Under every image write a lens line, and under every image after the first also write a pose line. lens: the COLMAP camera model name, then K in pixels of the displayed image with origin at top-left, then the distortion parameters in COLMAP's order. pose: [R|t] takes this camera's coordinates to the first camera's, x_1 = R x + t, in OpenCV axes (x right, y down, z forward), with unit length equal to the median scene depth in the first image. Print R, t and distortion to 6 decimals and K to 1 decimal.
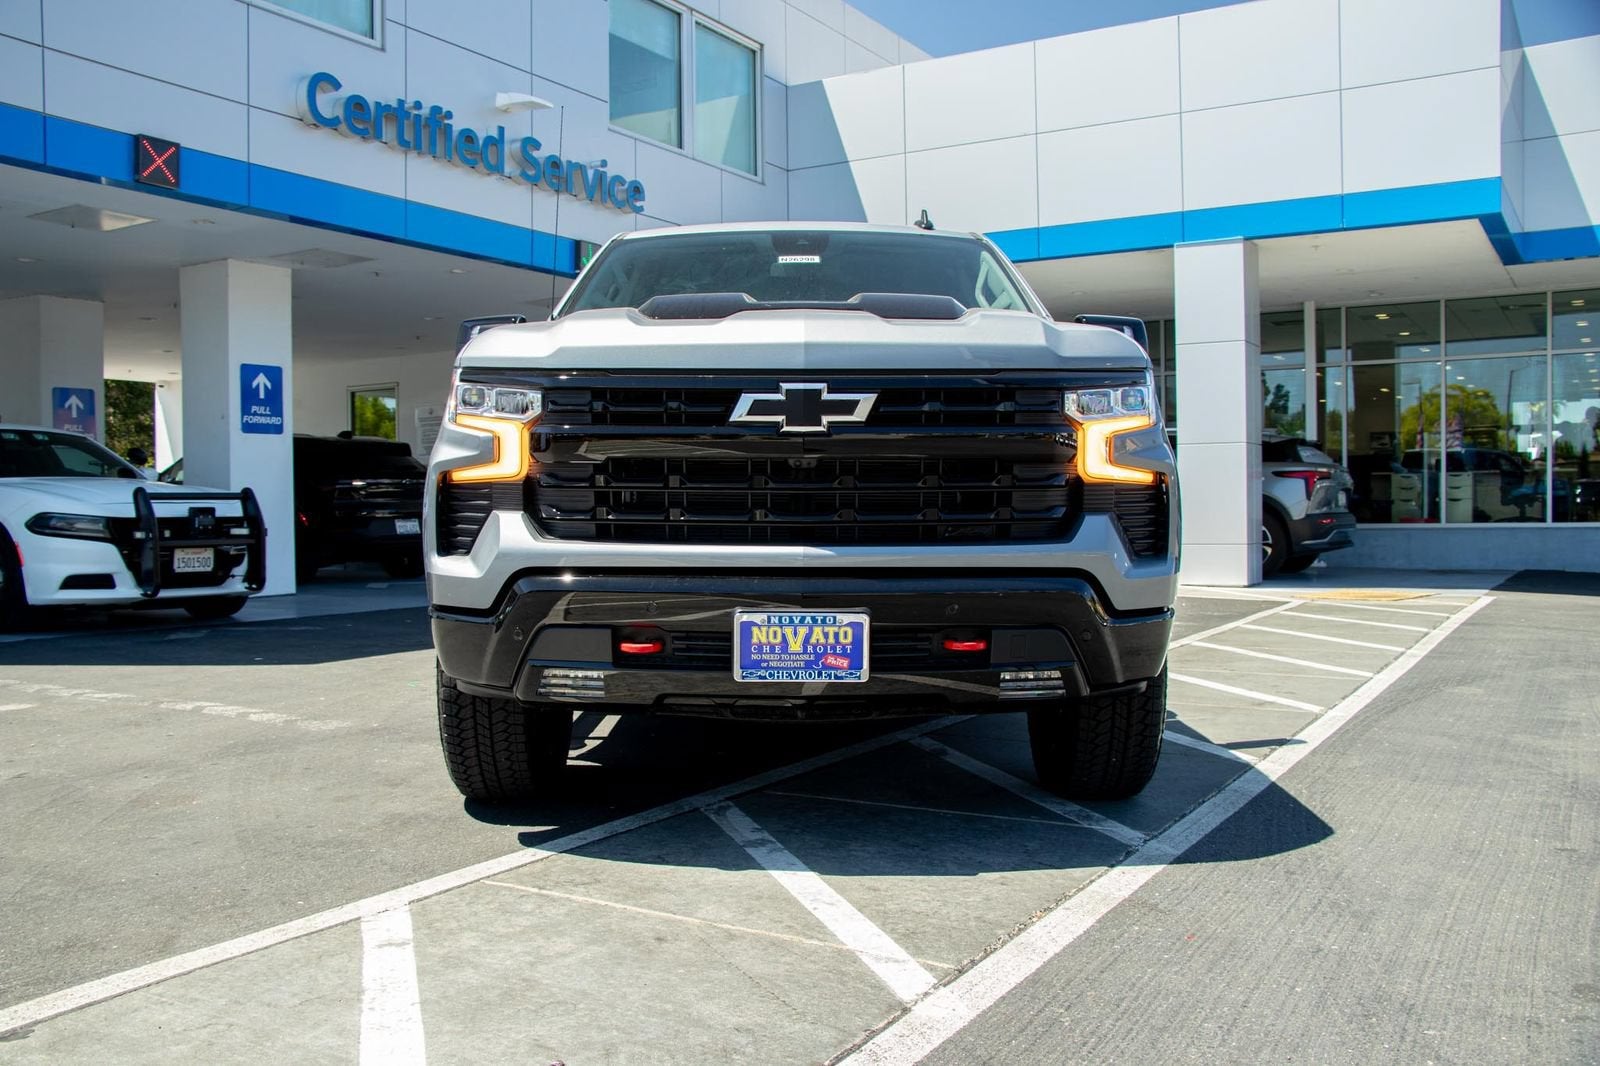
lens RADIAL K [[1418.7, 0, 770.2], [0, 1418.7, 531.7], [0, 0, 1]] dist [-0.139705, 0.160781]
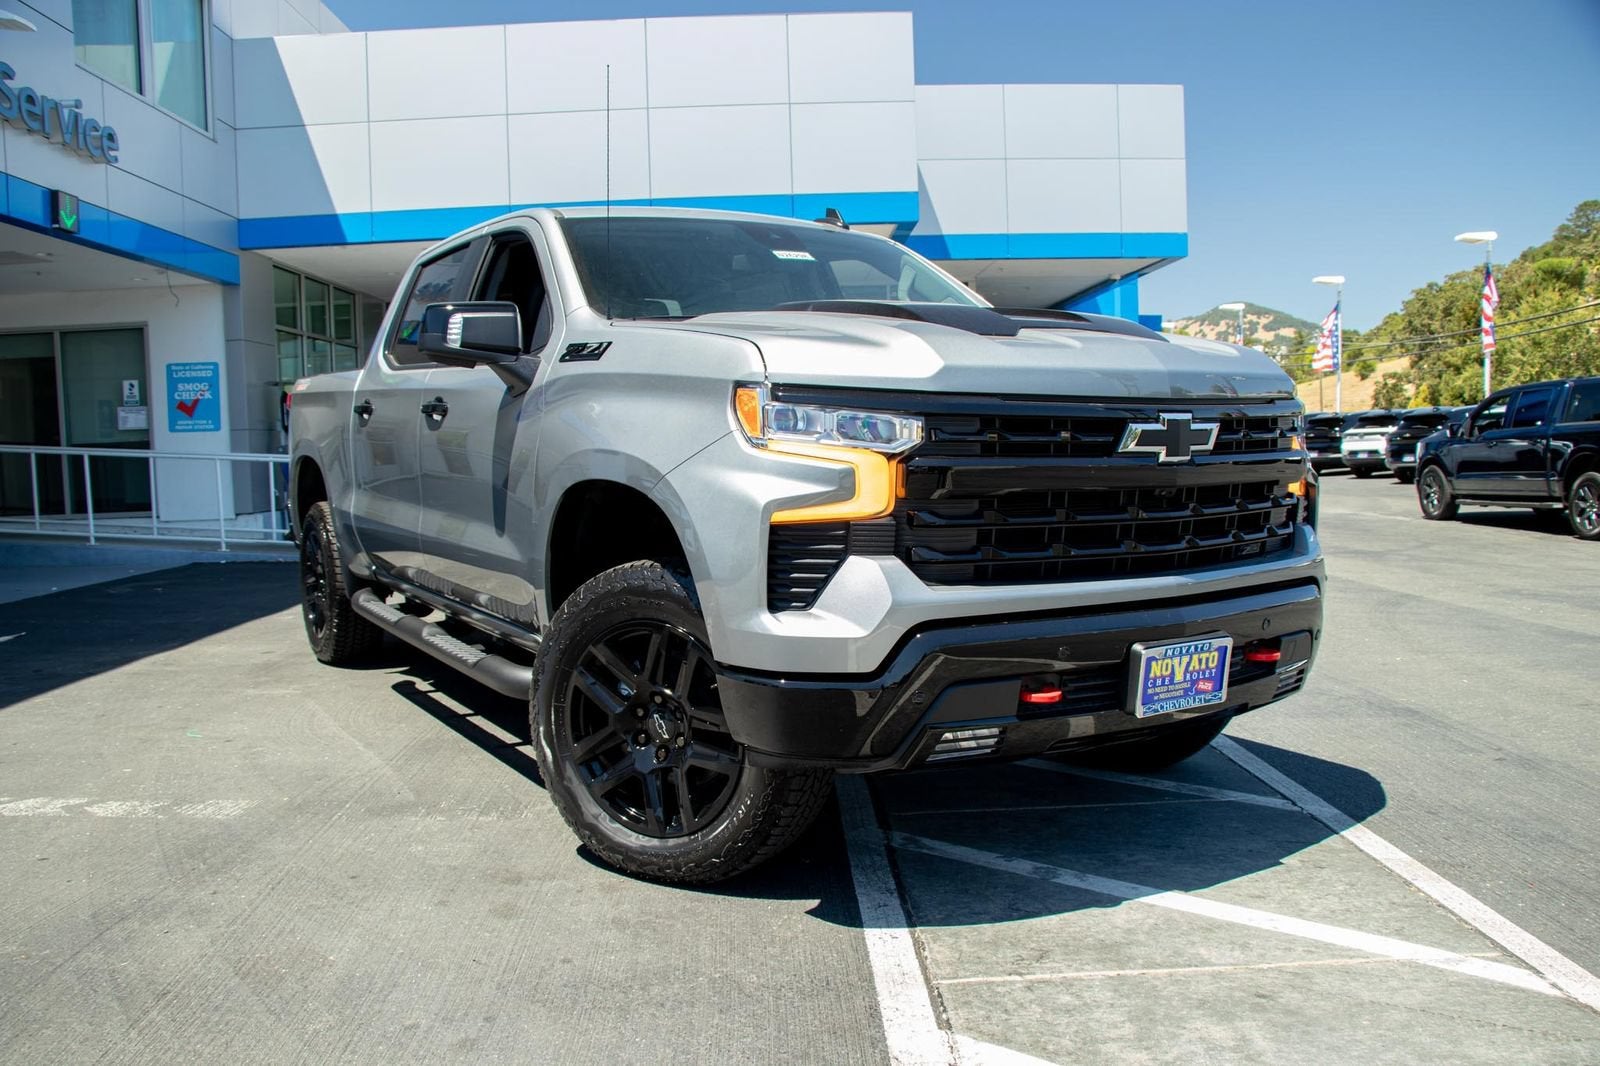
lens RADIAL K [[1297.5, 0, 787.1], [0, 1297.5, 541.1], [0, 0, 1]] dist [-0.163310, 0.127737]
pose [[0.846625, -0.056006, 0.529235, -0.438311], [0.030204, 0.997901, 0.057284, -0.047531], [-0.531333, -0.032514, 0.846539, 0.242576]]
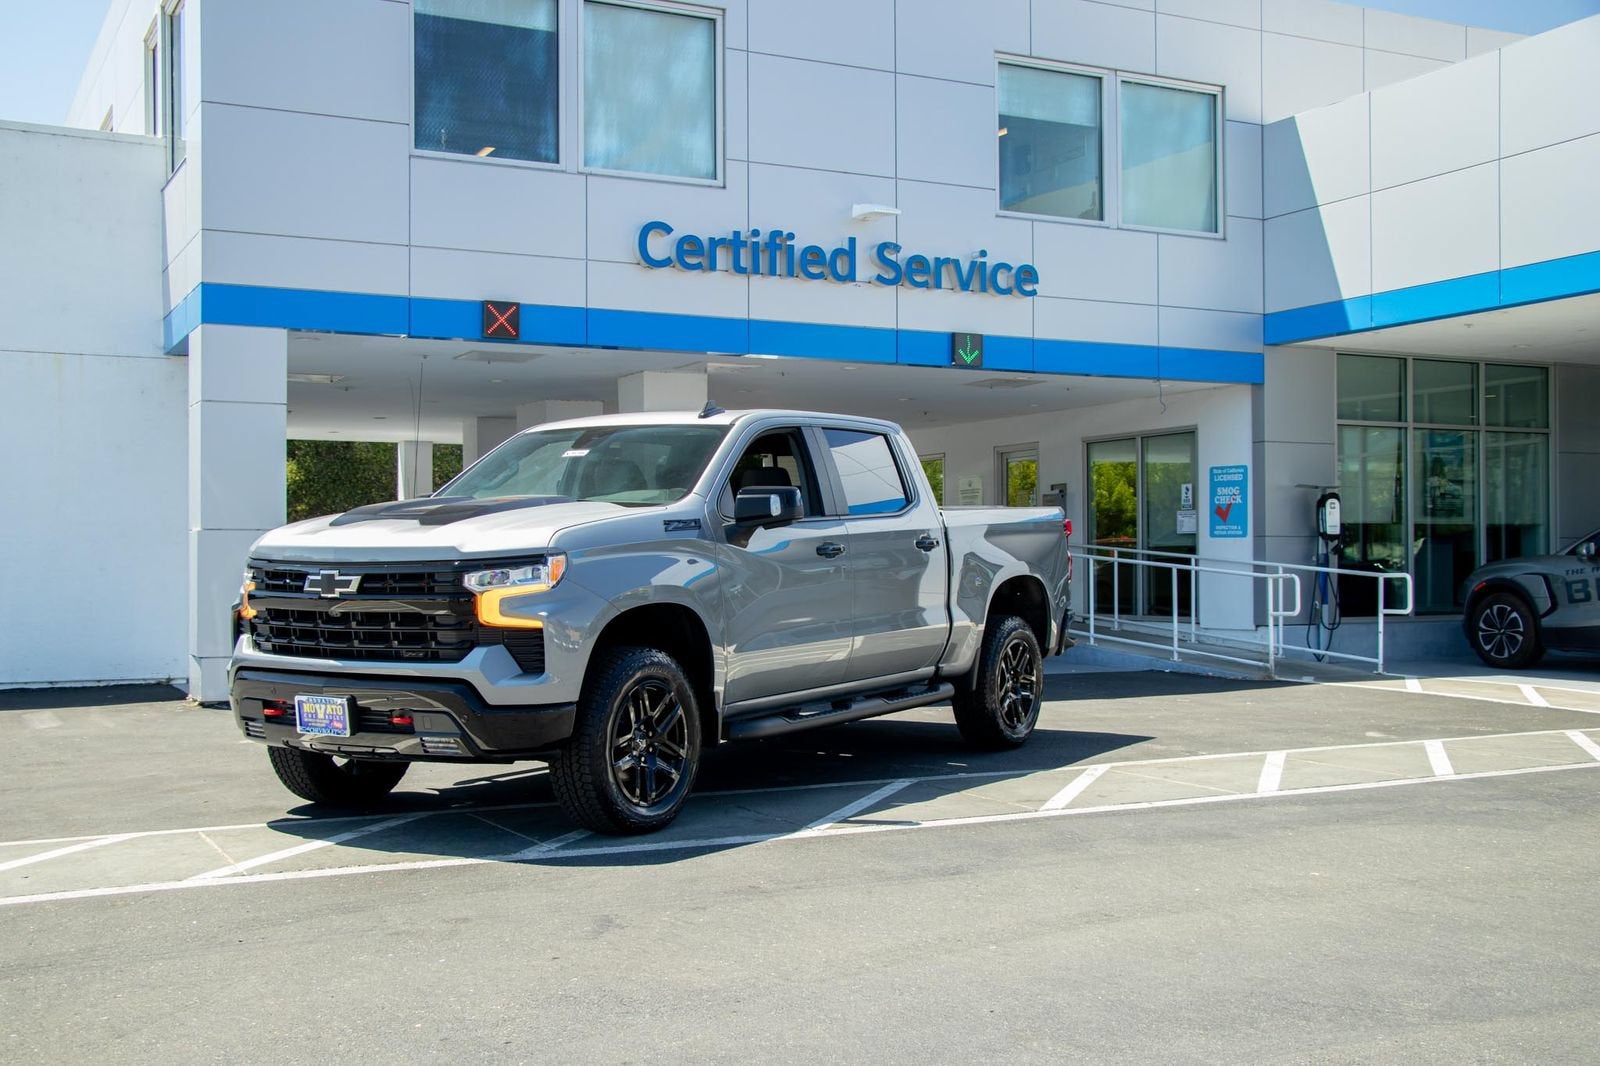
lens RADIAL K [[1753.5, 0, 775.1], [0, 1753.5, 541.9], [0, 0, 1]] dist [-0.094567, 0.372432]
pose [[0.855325, -0.000229, -0.518092, 1.063654], [-0.013355, 0.999658, -0.022491, -0.062813], [0.517920, 0.026156, 0.855029, -0.393527]]
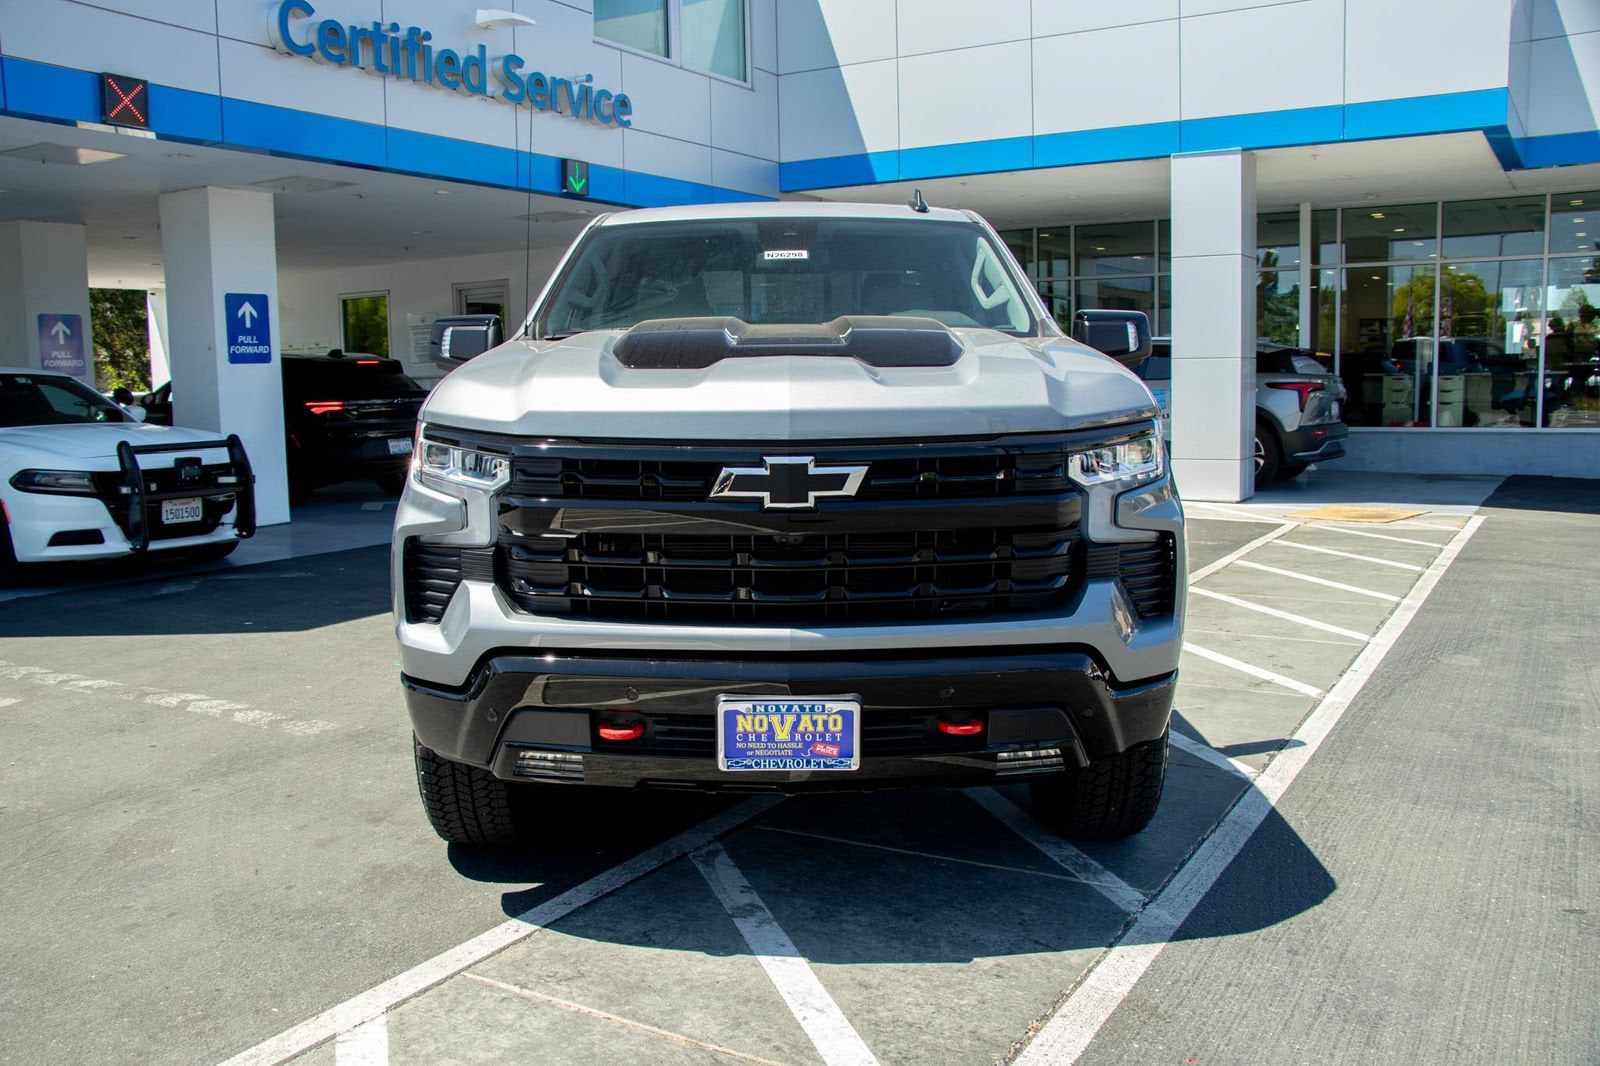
lens RADIAL K [[1392.1, 0, 771.0], [0, 1392.1, 538.9], [0, 0, 1]] dist [-0.147980, 0.158373]
pose [[0.999942, -0.010384, 0.002791, 0.005627], [0.010066, 0.995265, 0.096673, -0.088786], [-0.003782, -0.096639, 0.995312, 0.053497]]
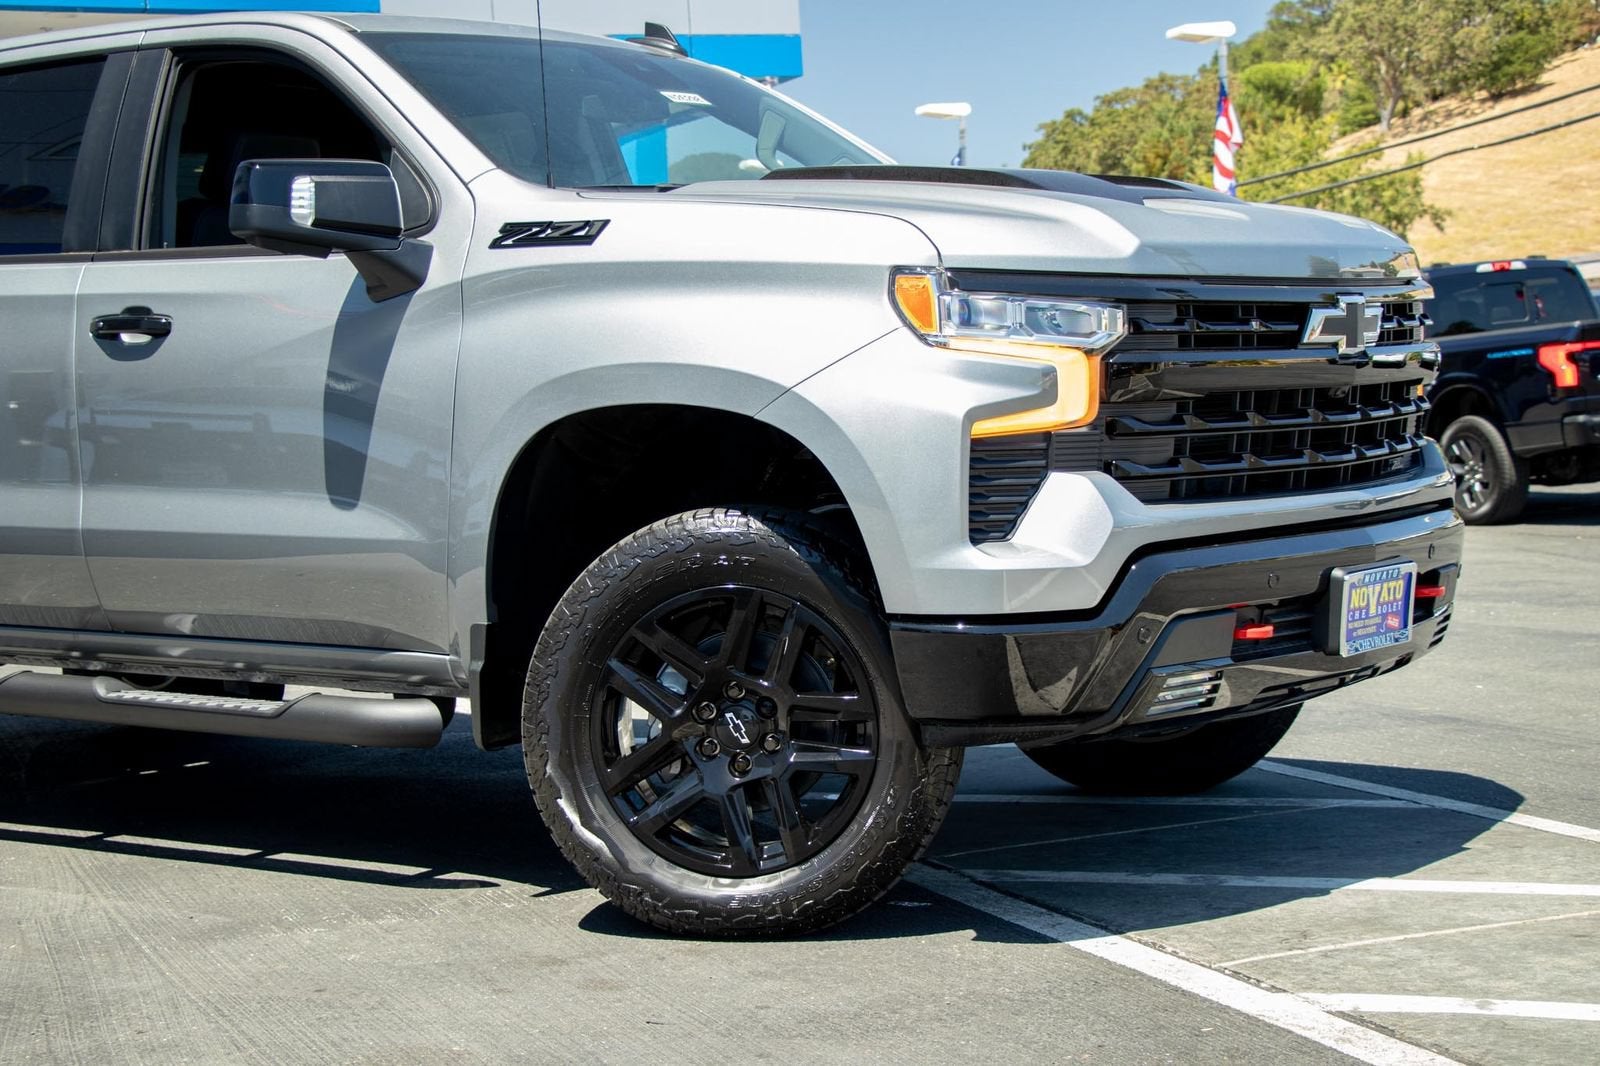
lens RADIAL K [[2527.7, 0, 800.0], [0, 2527.7, 533.0], [0, 0, 1]] dist [0.140938, -0.013387]
pose [[0.602651, -0.072861, 0.794672, -0.879336], [0.068187, 0.996883, 0.039690, -0.029916], [-0.795086, 0.030267, 0.605740, 0.222484]]
